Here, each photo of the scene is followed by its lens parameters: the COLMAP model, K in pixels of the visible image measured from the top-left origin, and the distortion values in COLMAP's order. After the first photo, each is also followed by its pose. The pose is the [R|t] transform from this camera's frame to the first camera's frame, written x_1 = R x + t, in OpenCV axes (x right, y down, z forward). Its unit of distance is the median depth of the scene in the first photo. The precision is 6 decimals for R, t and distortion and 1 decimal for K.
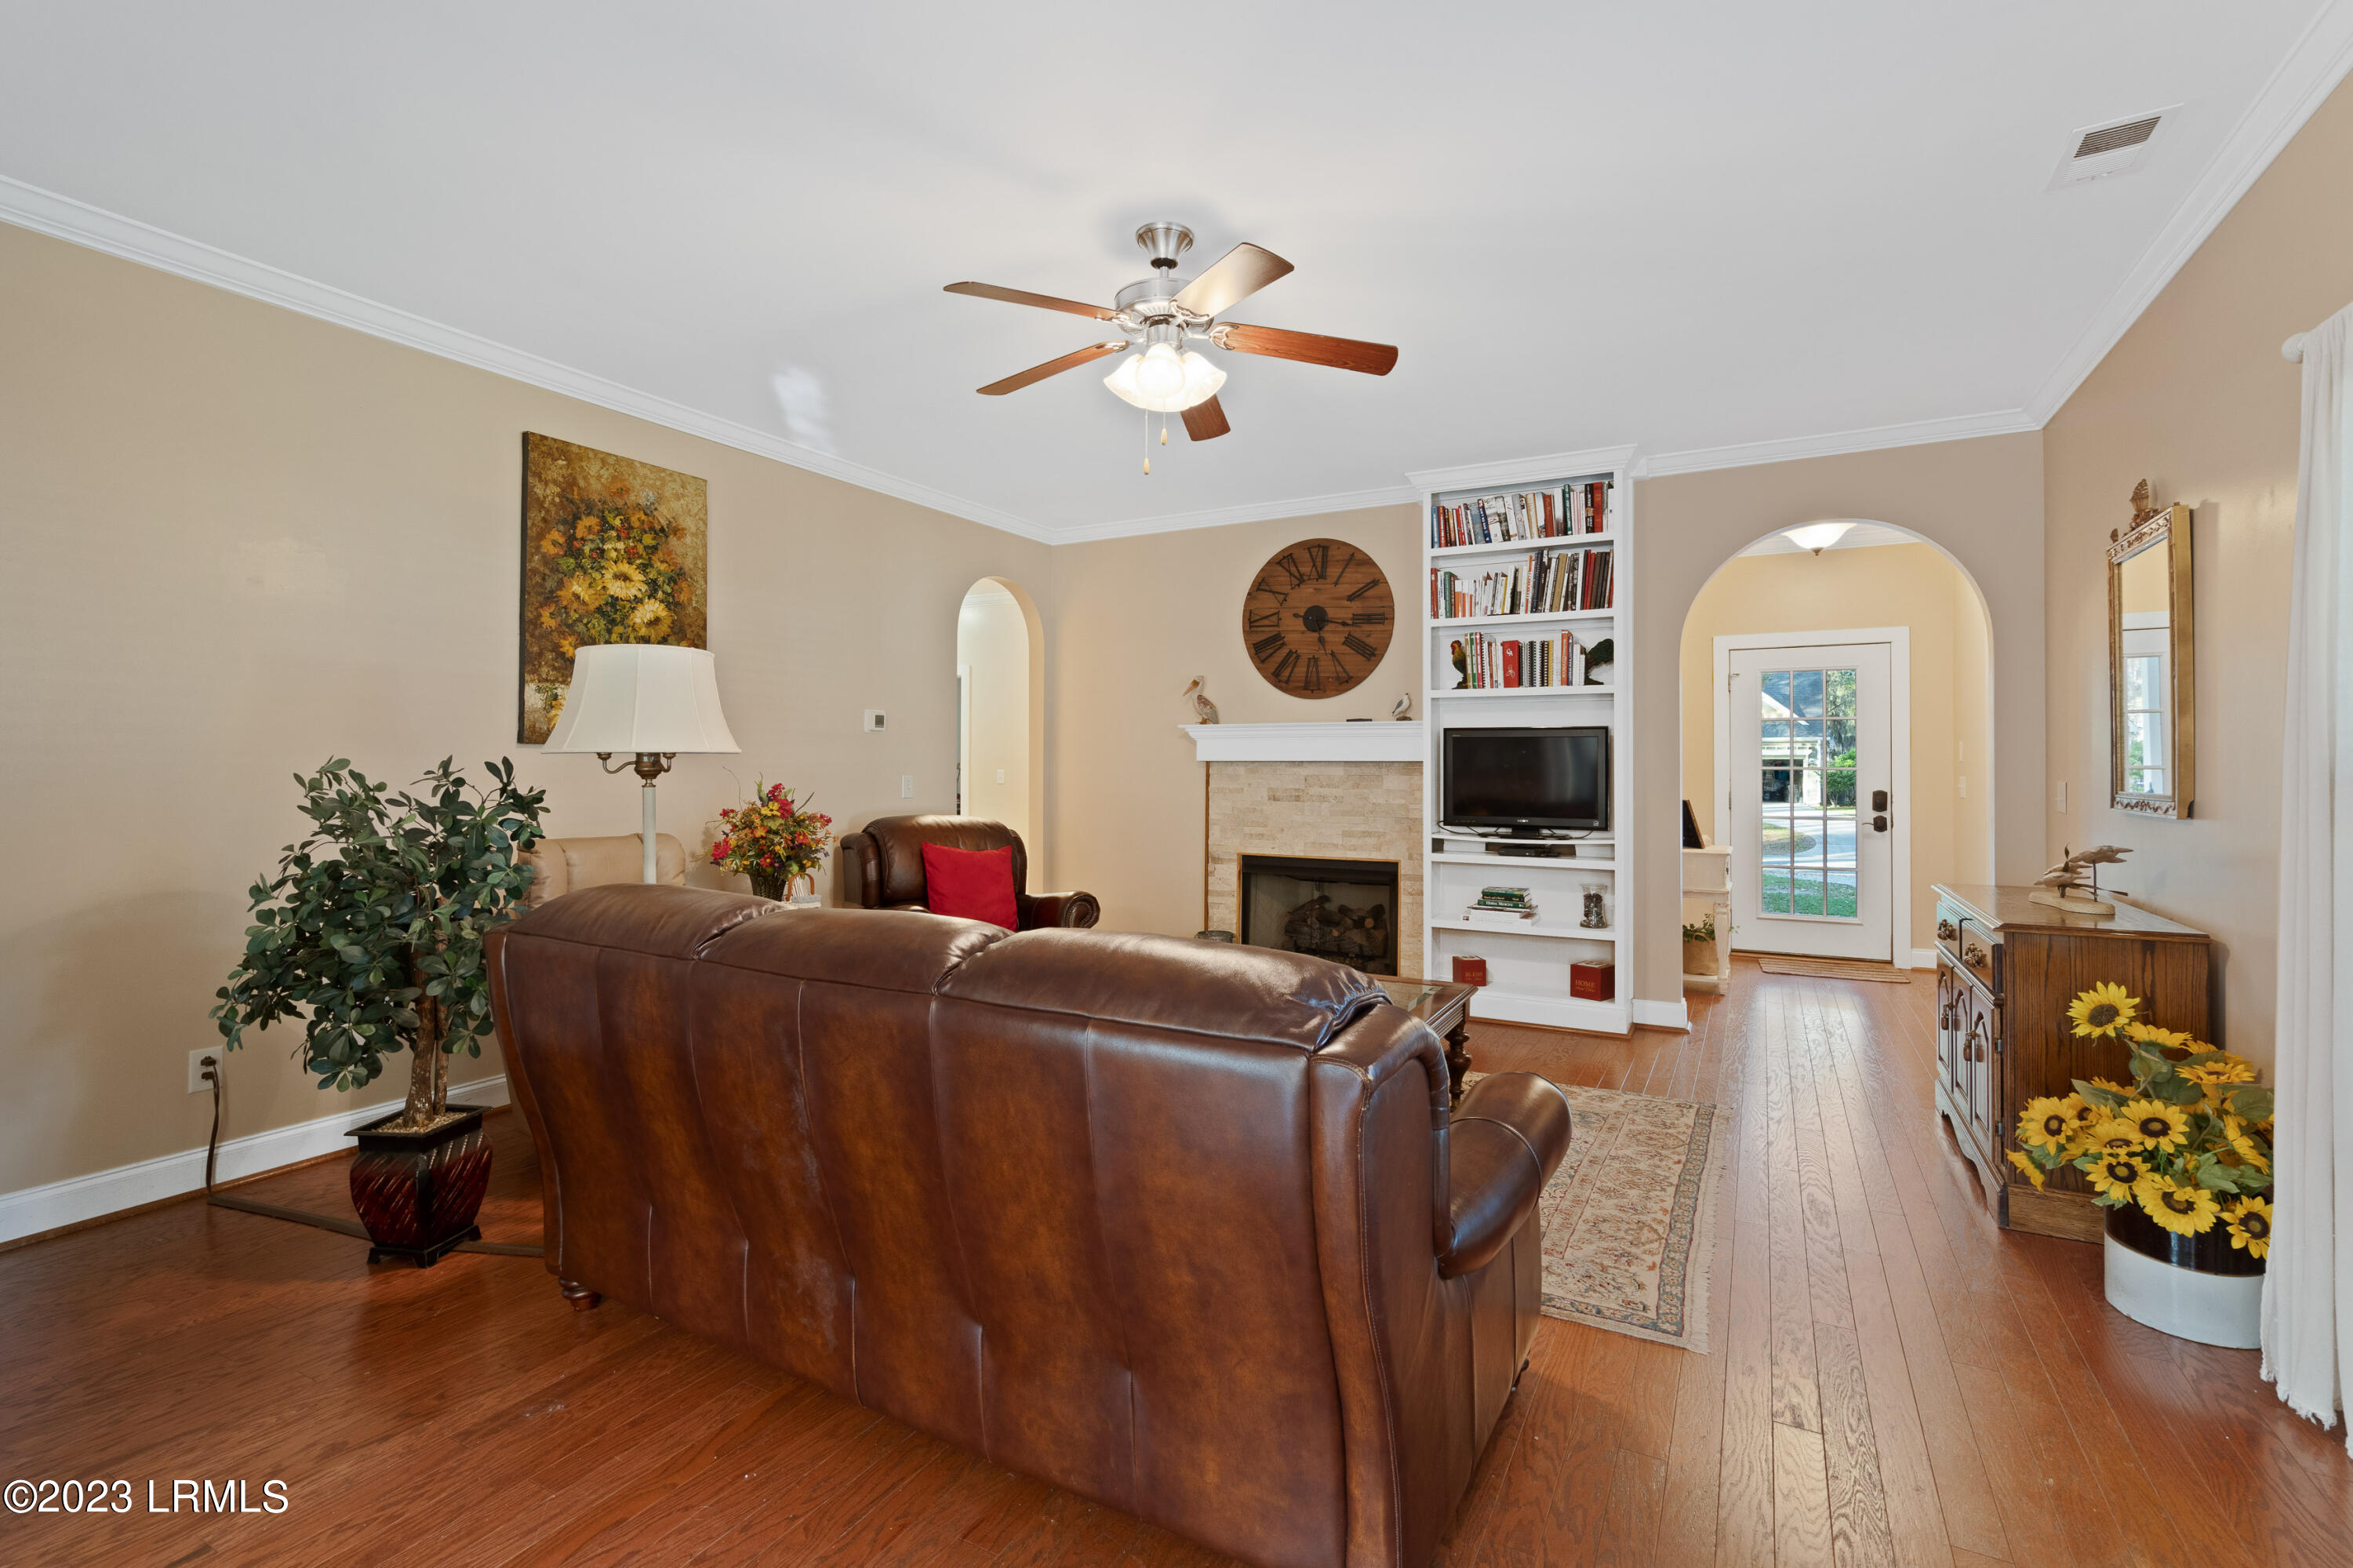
lens RADIAL K [[1065.4, 0, 1172.3], [0, 1065.4, 772.7], [0, 0, 1]] dist [-0.010476, 0.005022]
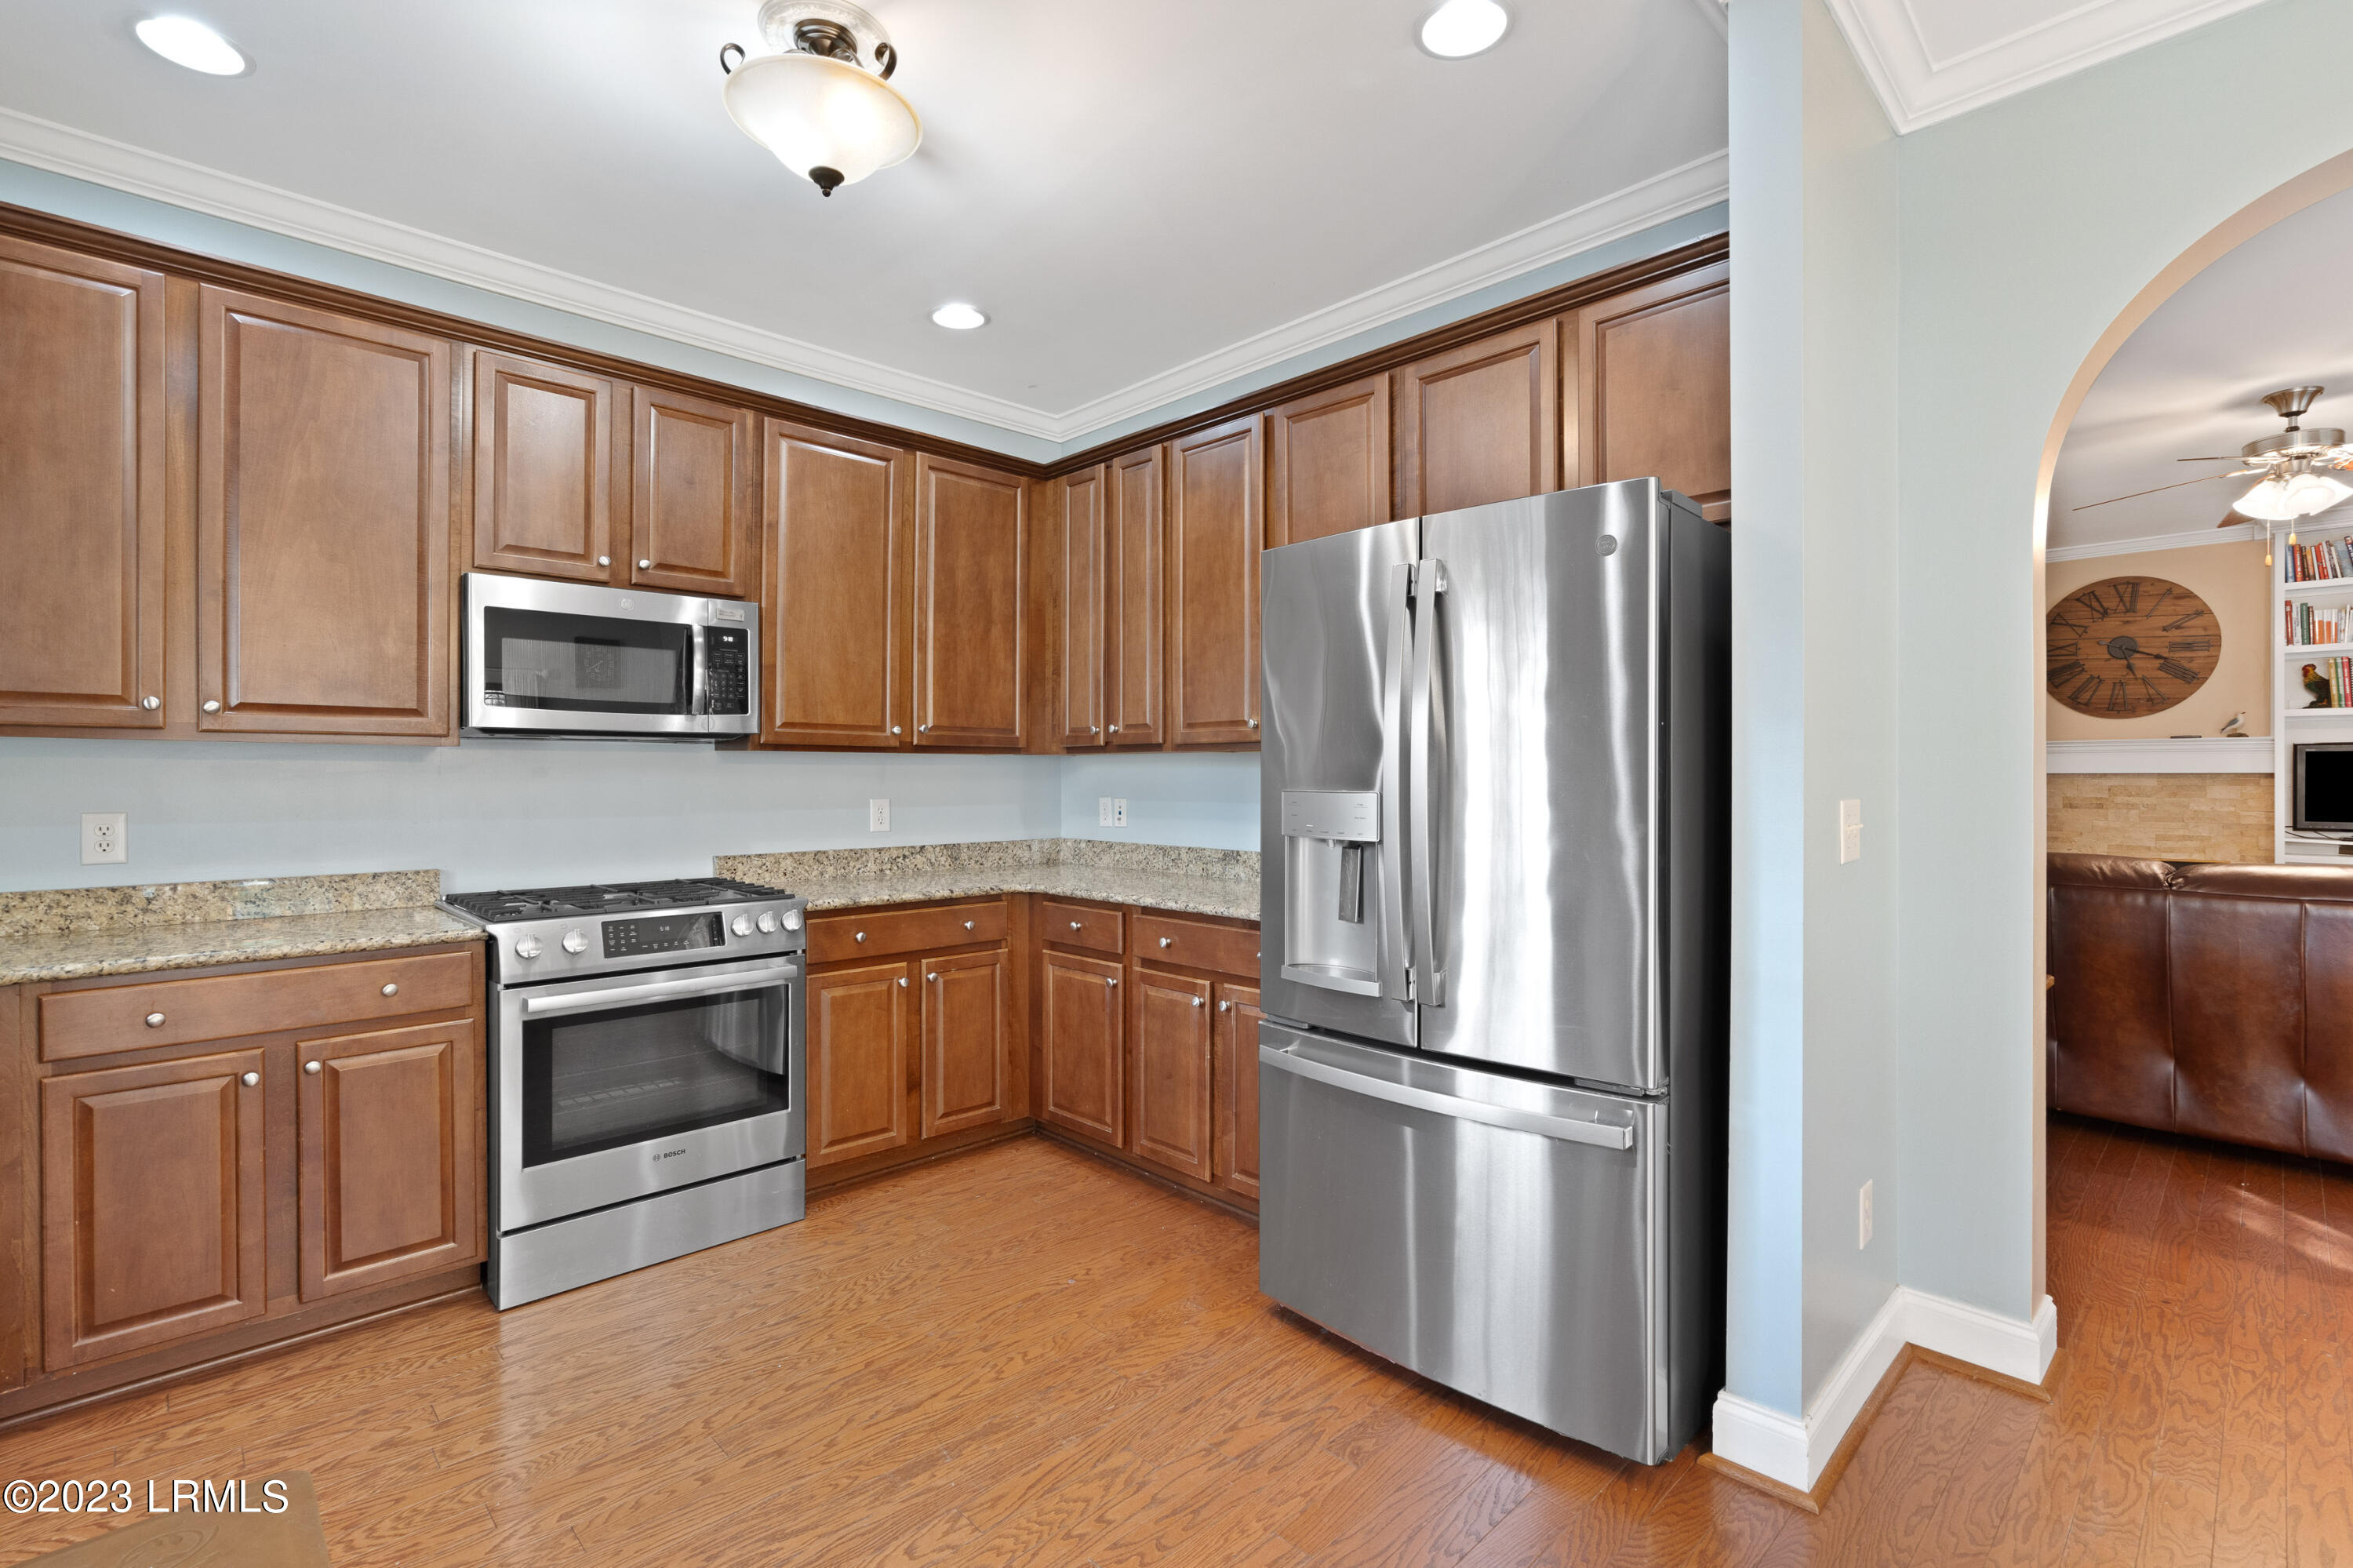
lens RADIAL K [[1065.4, 0, 1183.0], [0, 1065.4, 776.2], [0, 0, 1]] dist [-0.010476, 0.005022]
pose [[0.956680, -0.002938, -0.291127, -0.546864], [0.000079, 0.999952, -0.009834, 0.003740], [0.291142, 0.009385, 0.956634, -0.408541]]
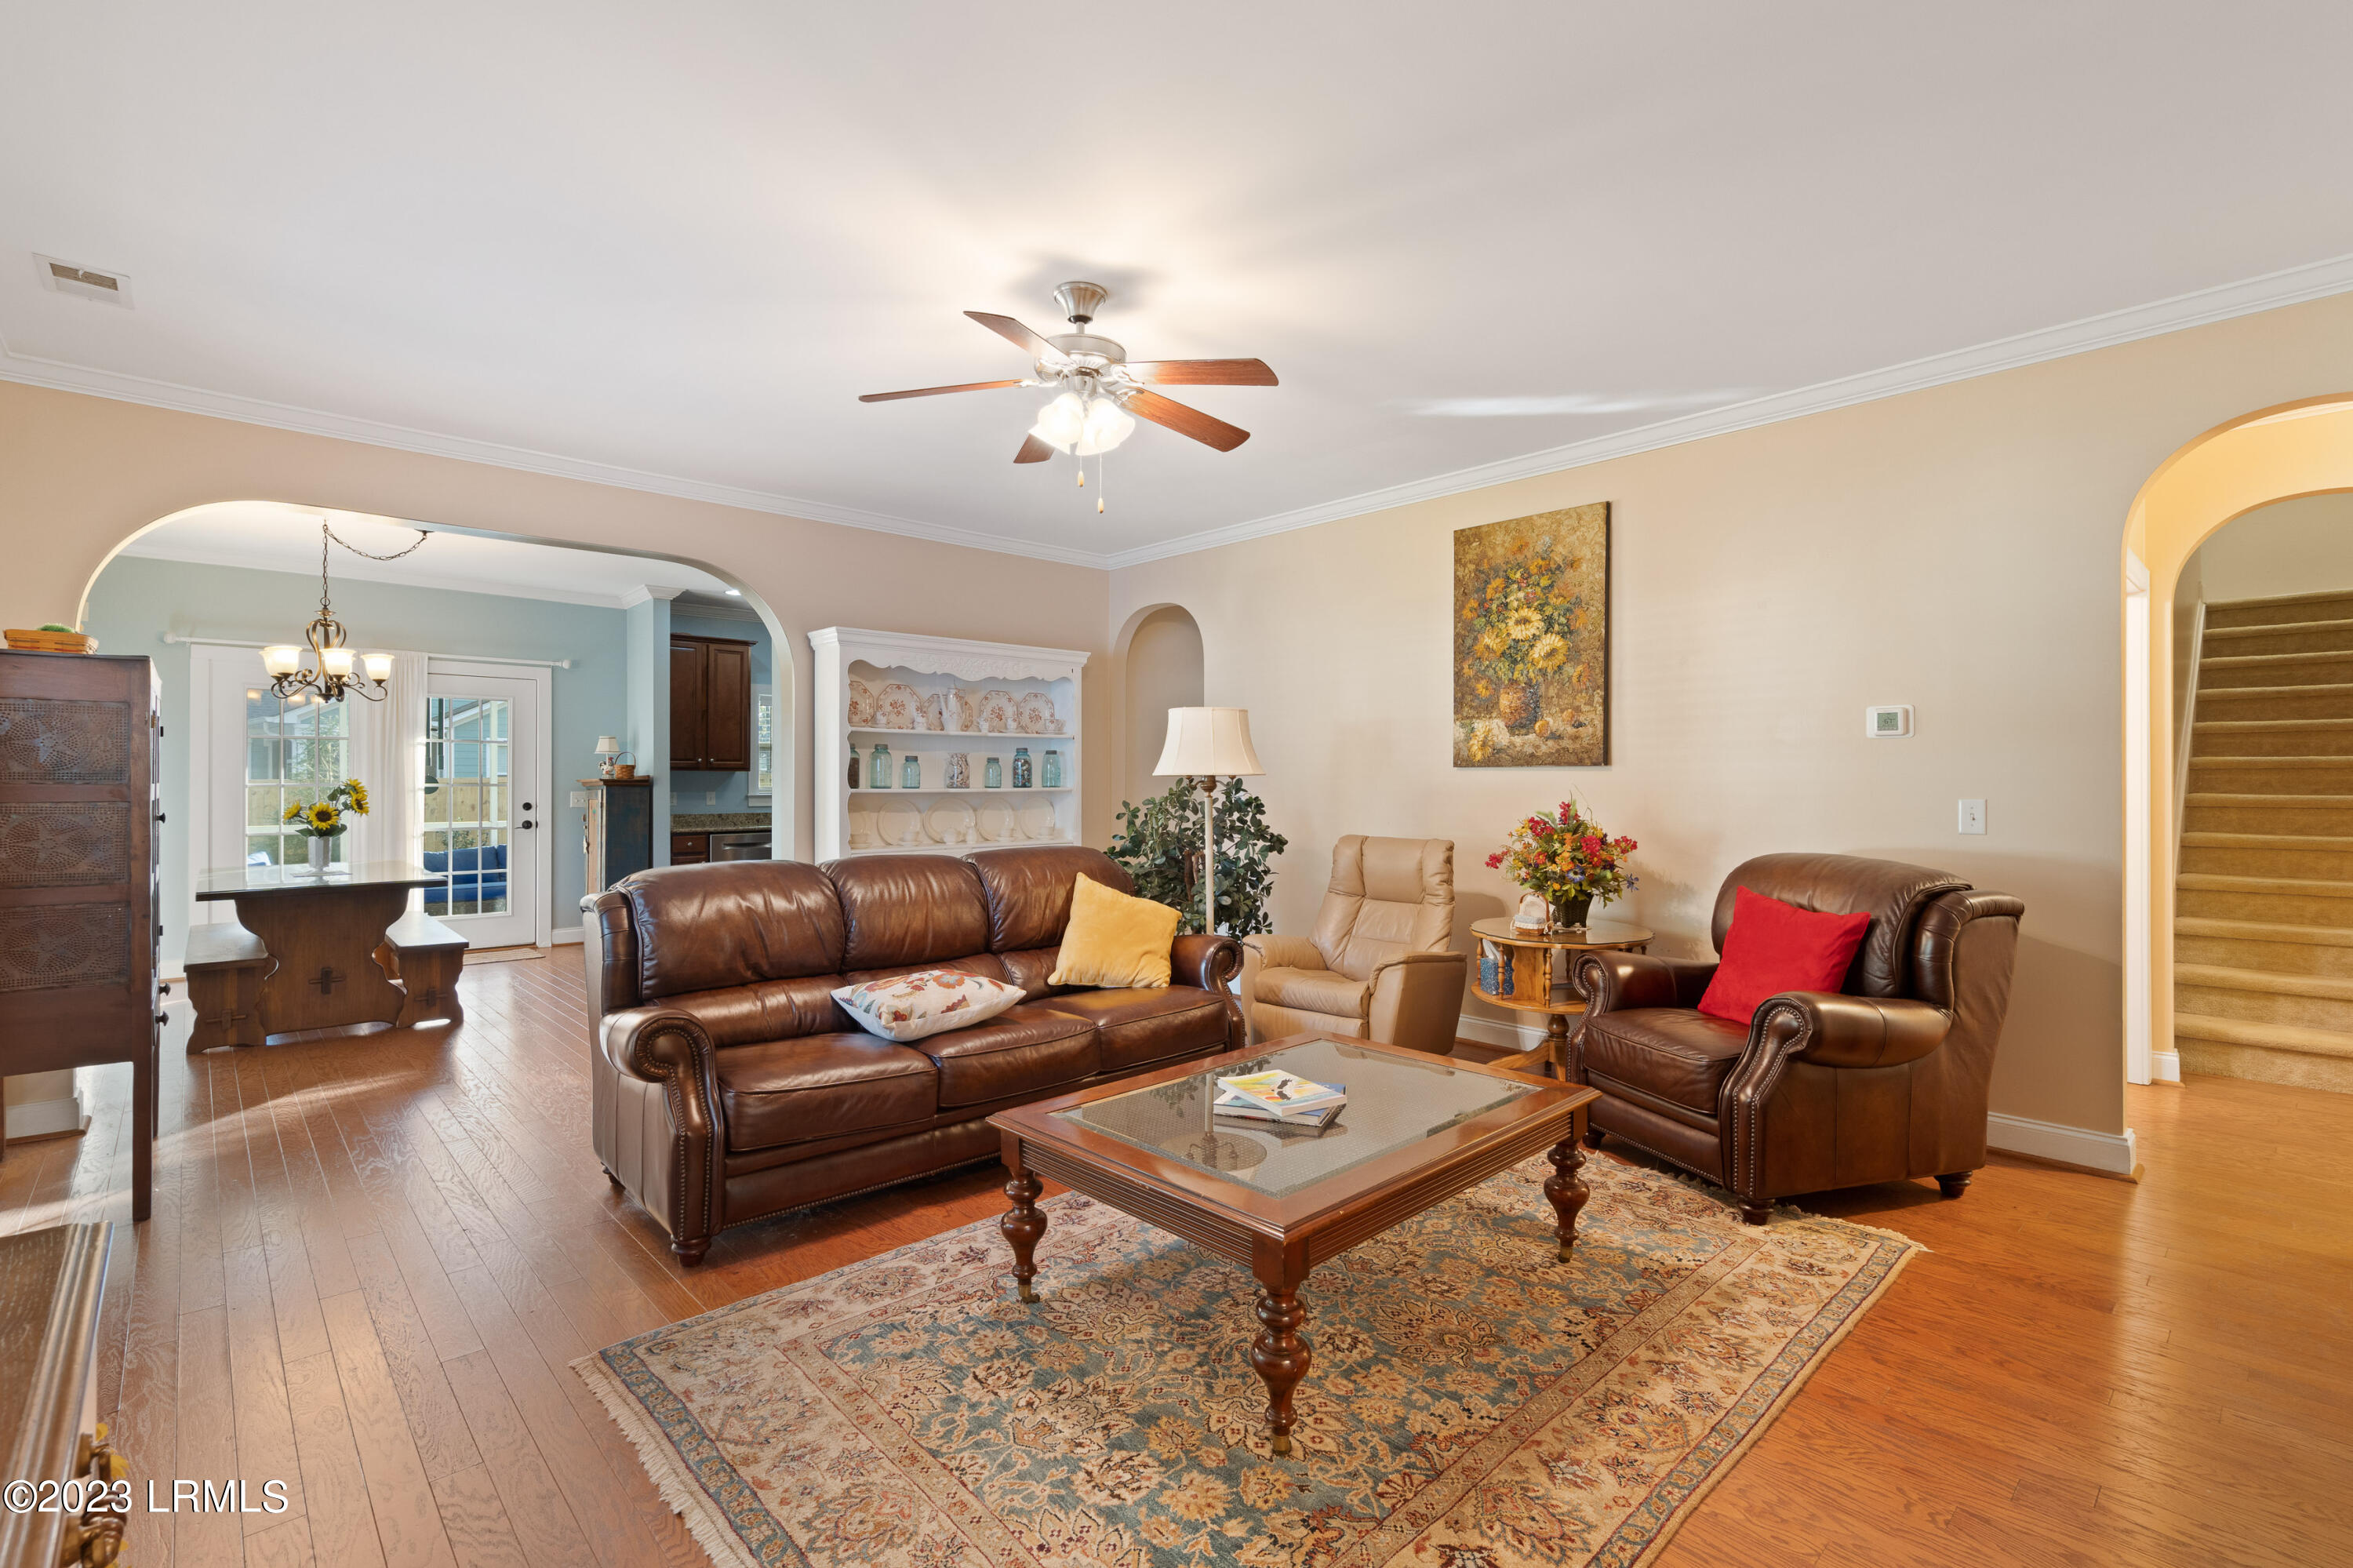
lens RADIAL K [[1065.4, 0, 1186.3], [0, 1065.4, 782.6], [0, 0, 1]] dist [-0.010476, 0.005022]
pose [[-0.309221, -0.002428, -0.950987, 0.580934], [-0.009251, 0.999957, 0.000455, -0.004593], [0.950945, 0.008938, -0.309230, 0.843286]]
